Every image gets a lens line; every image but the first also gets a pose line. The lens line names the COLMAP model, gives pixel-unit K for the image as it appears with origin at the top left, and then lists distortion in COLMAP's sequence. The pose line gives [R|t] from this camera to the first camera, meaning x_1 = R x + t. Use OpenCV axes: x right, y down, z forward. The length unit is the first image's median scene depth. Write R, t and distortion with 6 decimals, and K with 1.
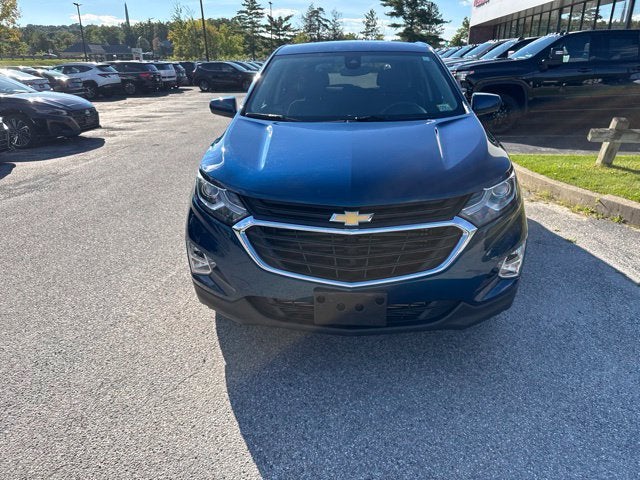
lens RADIAL K [[455.0, 0, 320.4], [0, 455.0, 240.7], [0, 0, 1]] dist [0.002113, -0.003696]
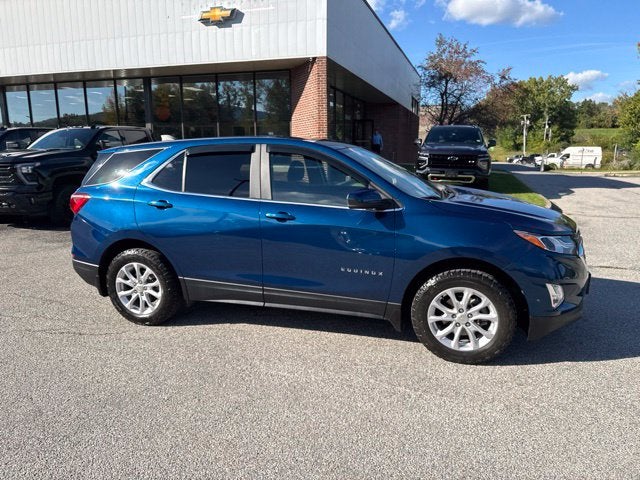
lens RADIAL K [[453.8, 0, 325.0], [0, 453.8, 242.0], [0, 0, 1]] dist [0.016901, -0.022539]
pose [[0.225949, -0.185665, 0.956282, -0.406556], [0.353936, 0.930228, 0.096979, -0.115496], [-0.907566, 0.316550, 0.275897, 0.291993]]
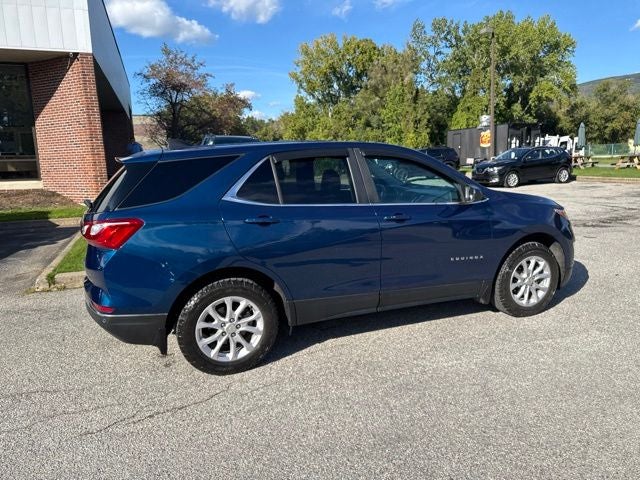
lens RADIAL K [[453.2, 0, 325.7], [0, 453.2, 240.4], [0, 0, 1]] dist [0.020200, -0.026980]
pose [[-0.427273, -0.144860, 0.892442, -0.371563], [0.350331, 0.883441, 0.311127, -0.232671], [-0.833490, 0.445586, -0.326721, 0.599098]]
